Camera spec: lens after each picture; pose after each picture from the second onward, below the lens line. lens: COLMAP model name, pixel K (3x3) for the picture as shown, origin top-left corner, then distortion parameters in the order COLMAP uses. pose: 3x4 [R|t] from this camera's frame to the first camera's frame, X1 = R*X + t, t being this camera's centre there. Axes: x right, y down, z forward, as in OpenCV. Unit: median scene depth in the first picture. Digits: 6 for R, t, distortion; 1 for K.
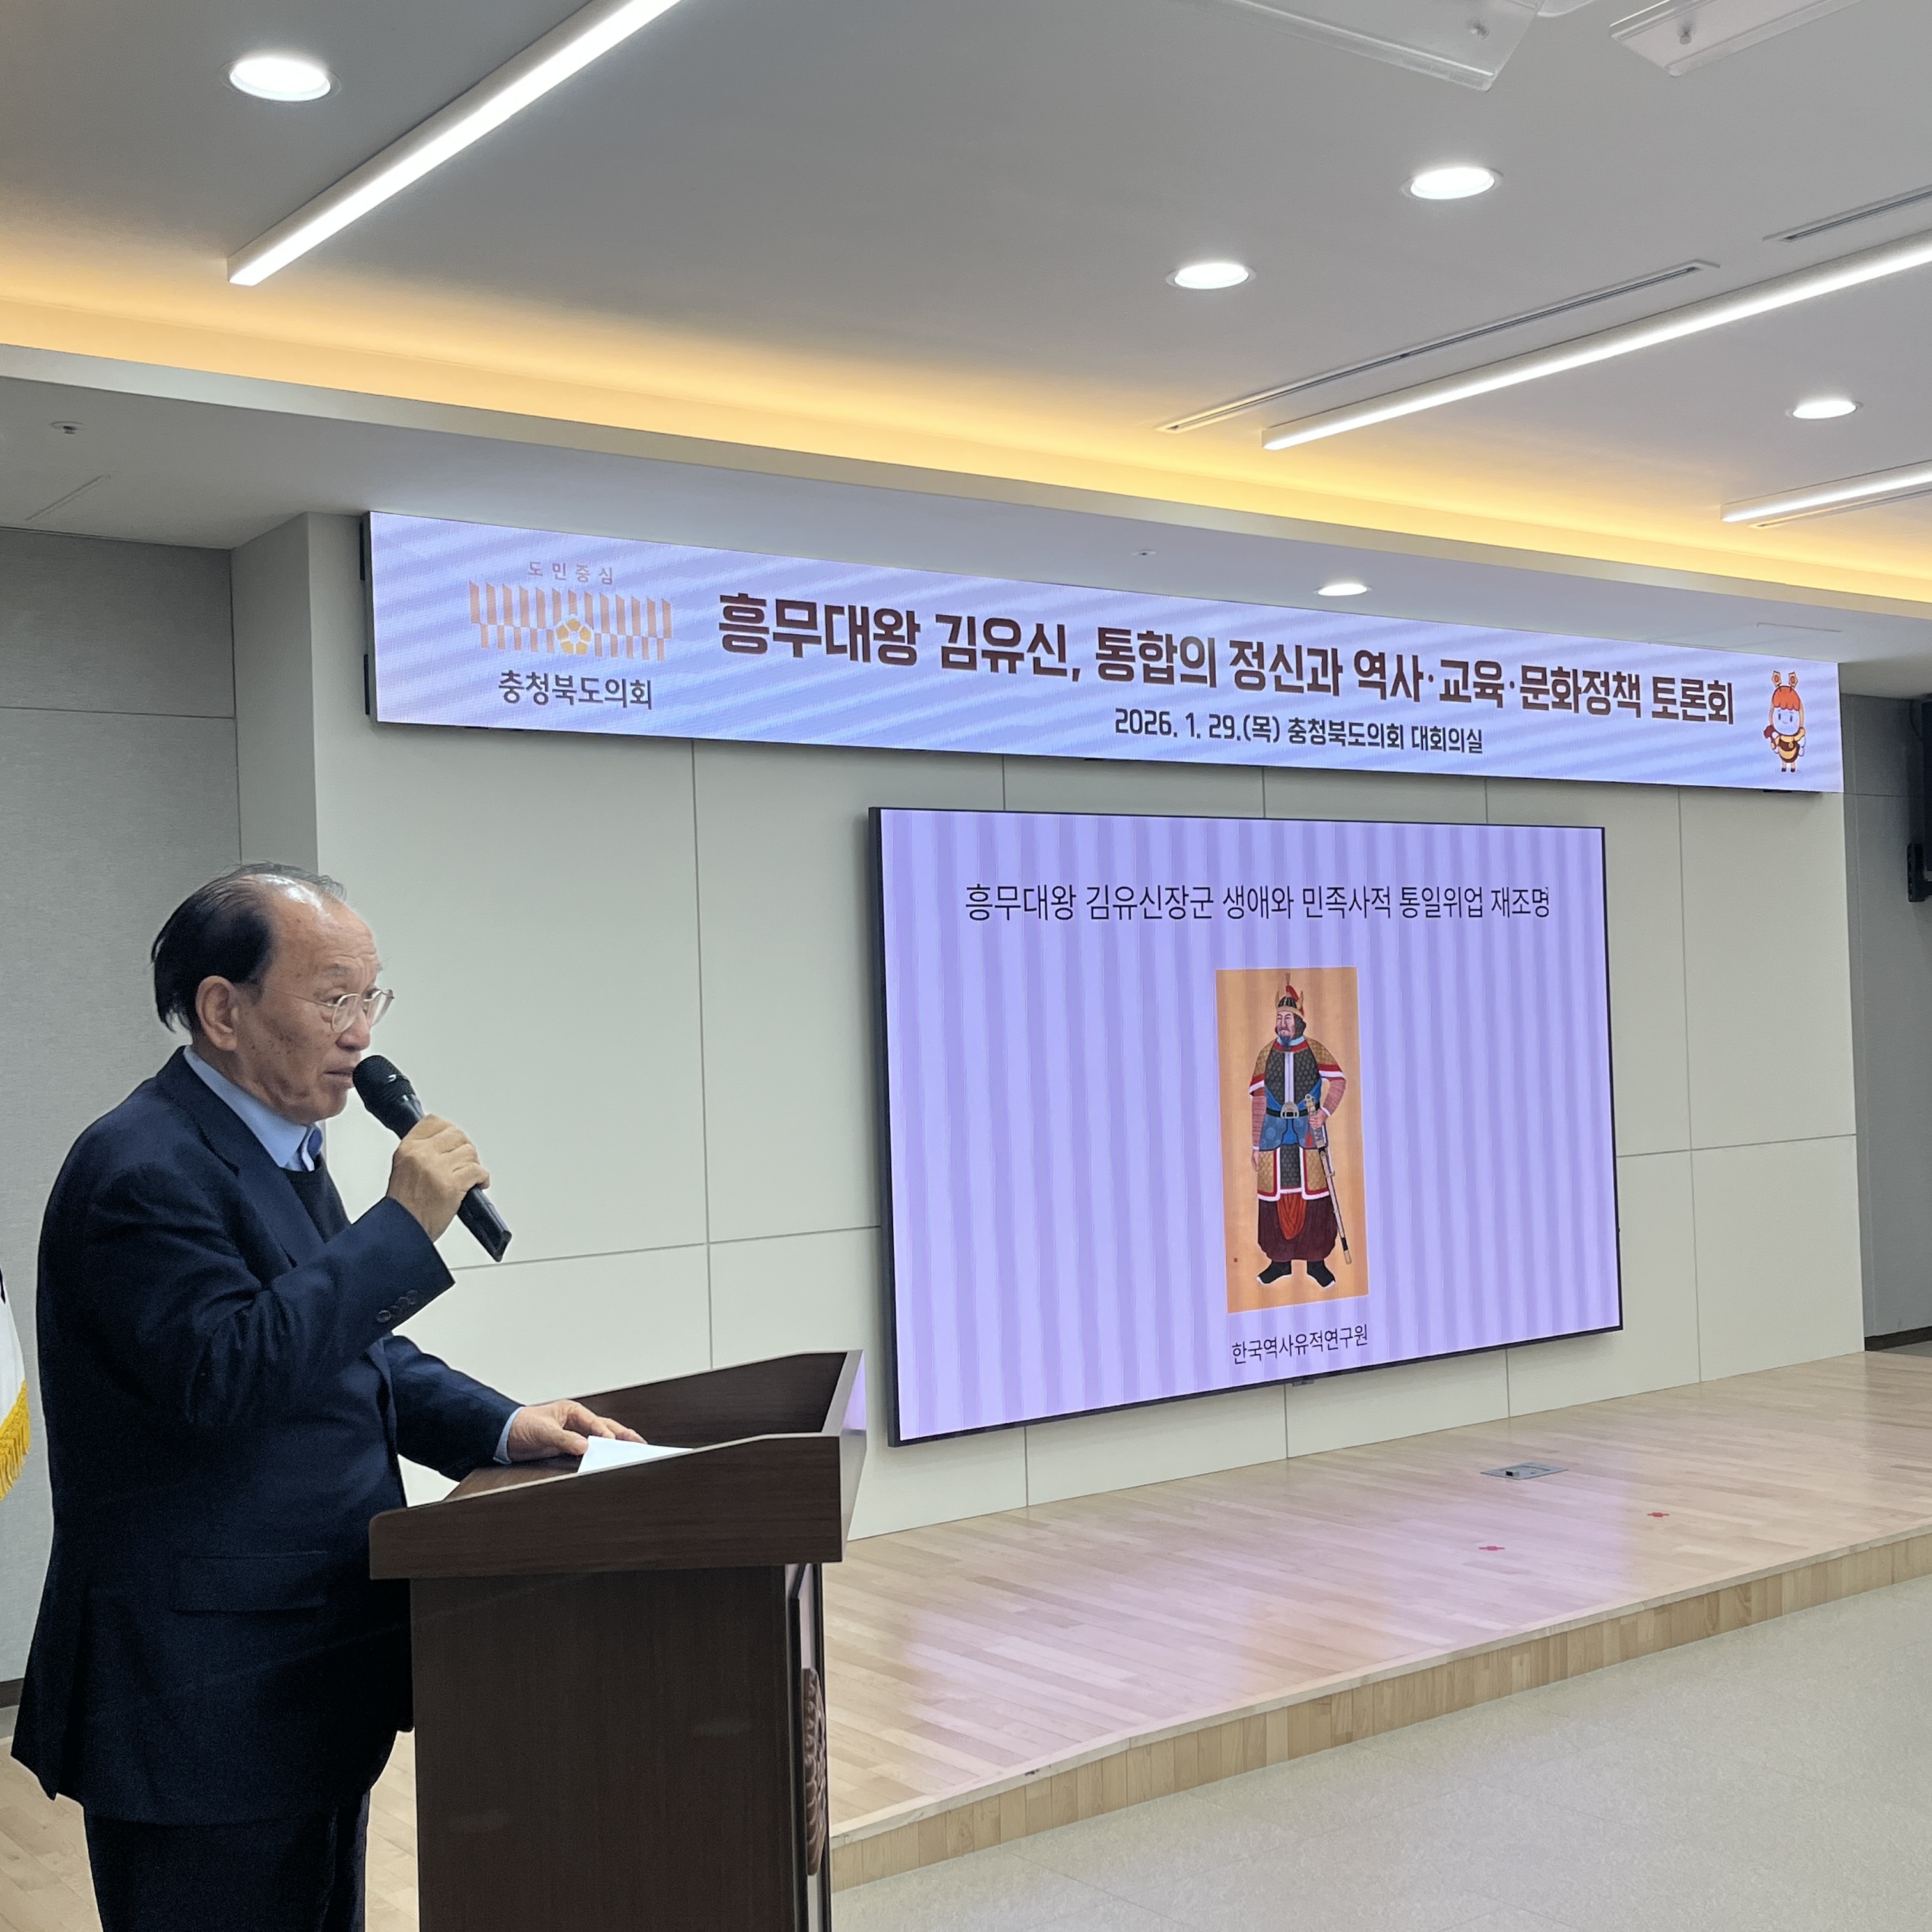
lens RADIAL K [[2458.8, 0, 966.0], [0, 2458.8, 966.0], [0, 0, 1]] dist [0.153986, -0.816114]
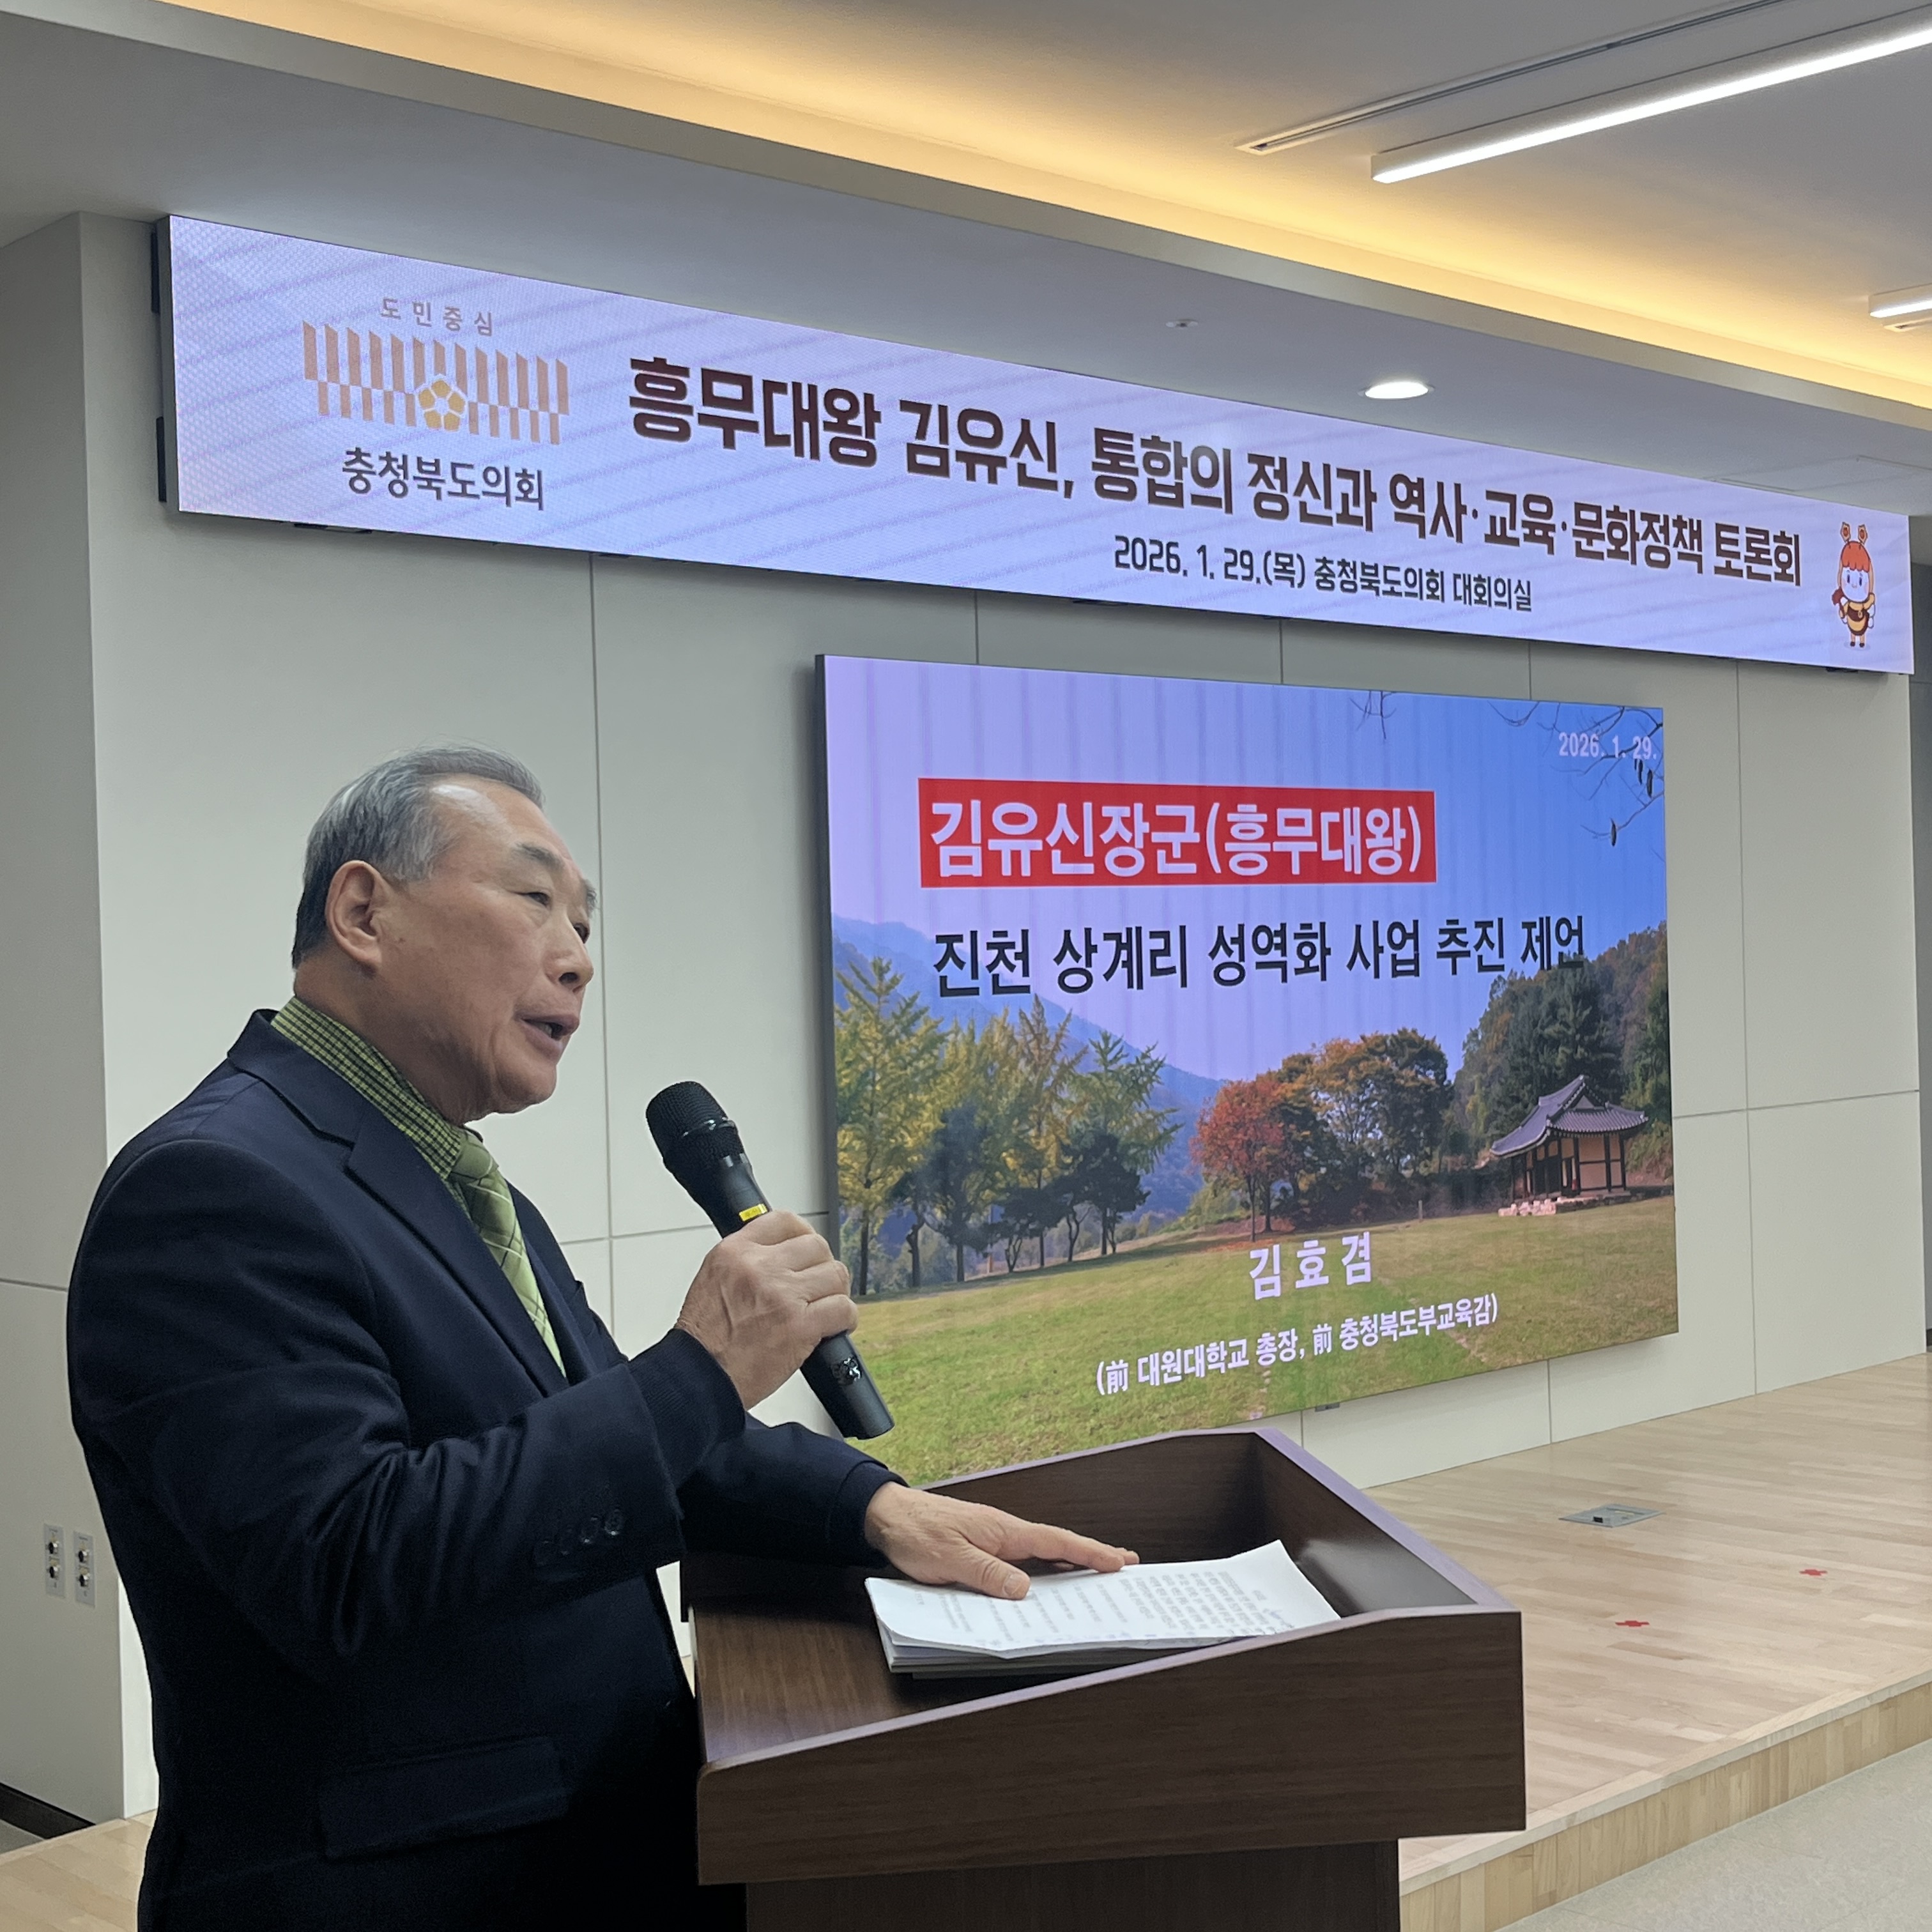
lens RADIAL K [[2816.4, 0, 966.0], [0, 2816.4, 966.0], [0, 0, 1]] dist [0.154865, -0.758666]
pose [[0.993326, 0.004576, 0.115251, -0.085452], [-0.007319, 0.999700, 0.023392, 0.009006], [-0.115109, -0.024079, 0.993061, 0.128390]]
